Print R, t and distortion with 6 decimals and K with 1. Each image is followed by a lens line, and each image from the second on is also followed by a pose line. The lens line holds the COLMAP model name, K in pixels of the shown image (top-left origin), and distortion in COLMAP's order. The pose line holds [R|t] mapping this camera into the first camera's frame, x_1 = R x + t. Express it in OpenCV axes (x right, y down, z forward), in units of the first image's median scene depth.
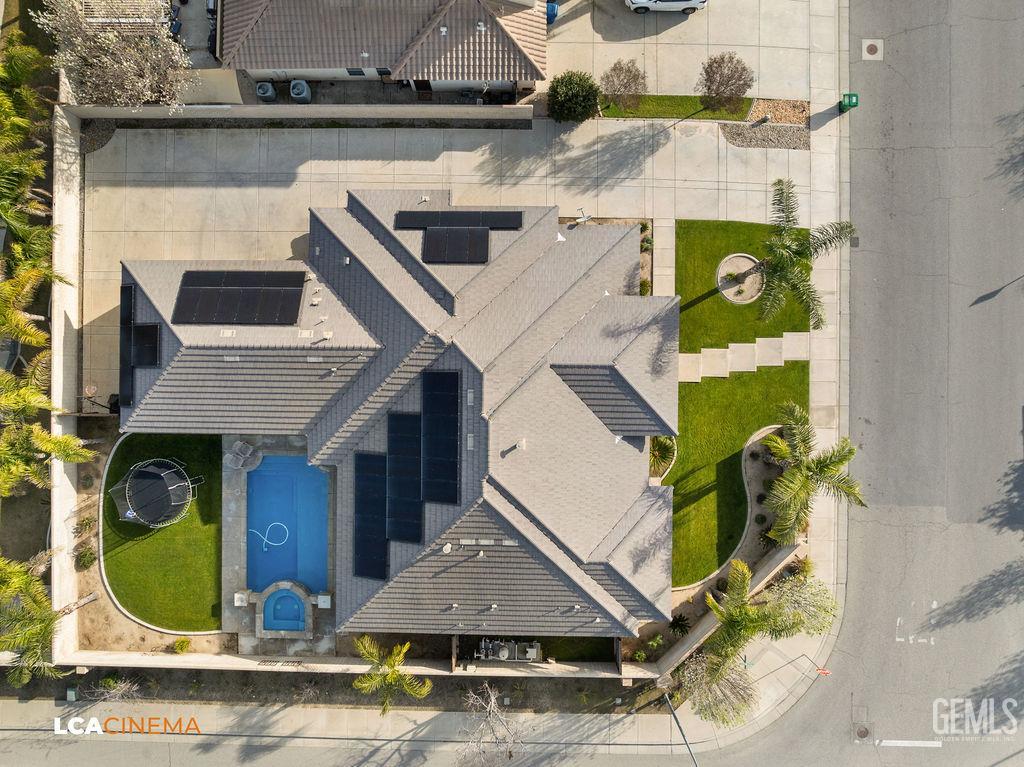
lens RADIAL K [[723.5, 0, 509.2], [0, 723.5, 391.9], [0, 0, 1]] dist [-0.038545, 0.000087]
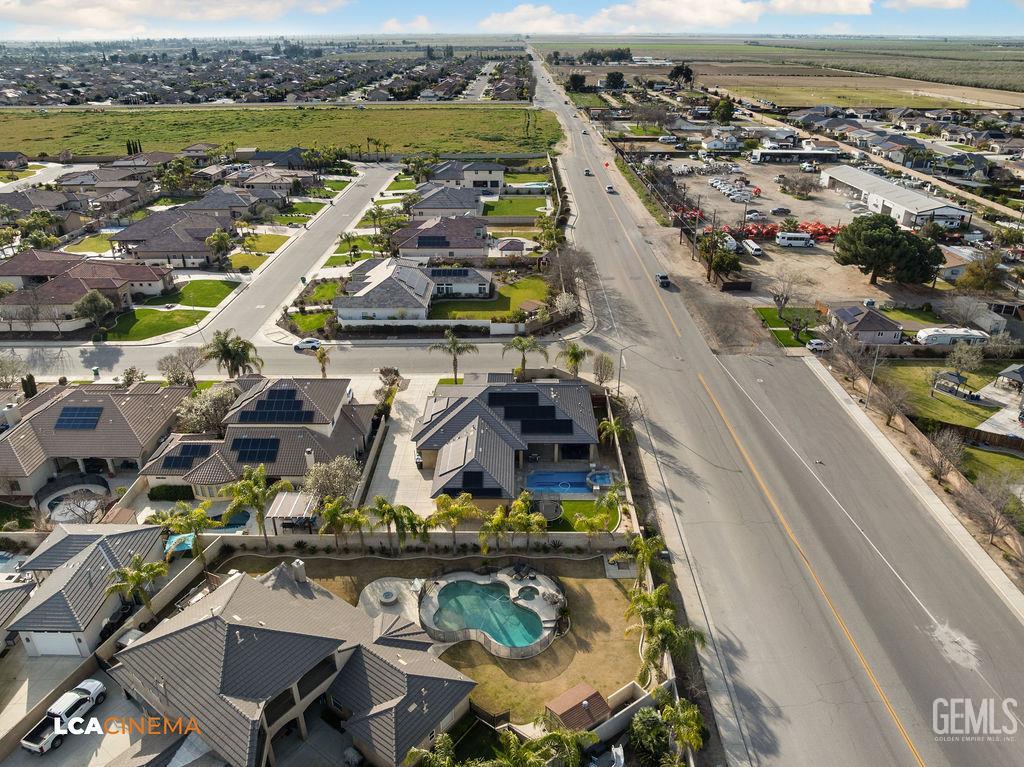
lens RADIAL K [[723.5, 0, 511.5], [0, 723.5, 384.2], [0, 0, 1]] dist [-0.038545, 0.000087]
pose [[-0.001912, -0.431312, 0.902201, -2.084231], [0.999926, -0.011678, -0.003464, 0.055767], [0.012030, 0.902127, 0.431302, -0.163957]]
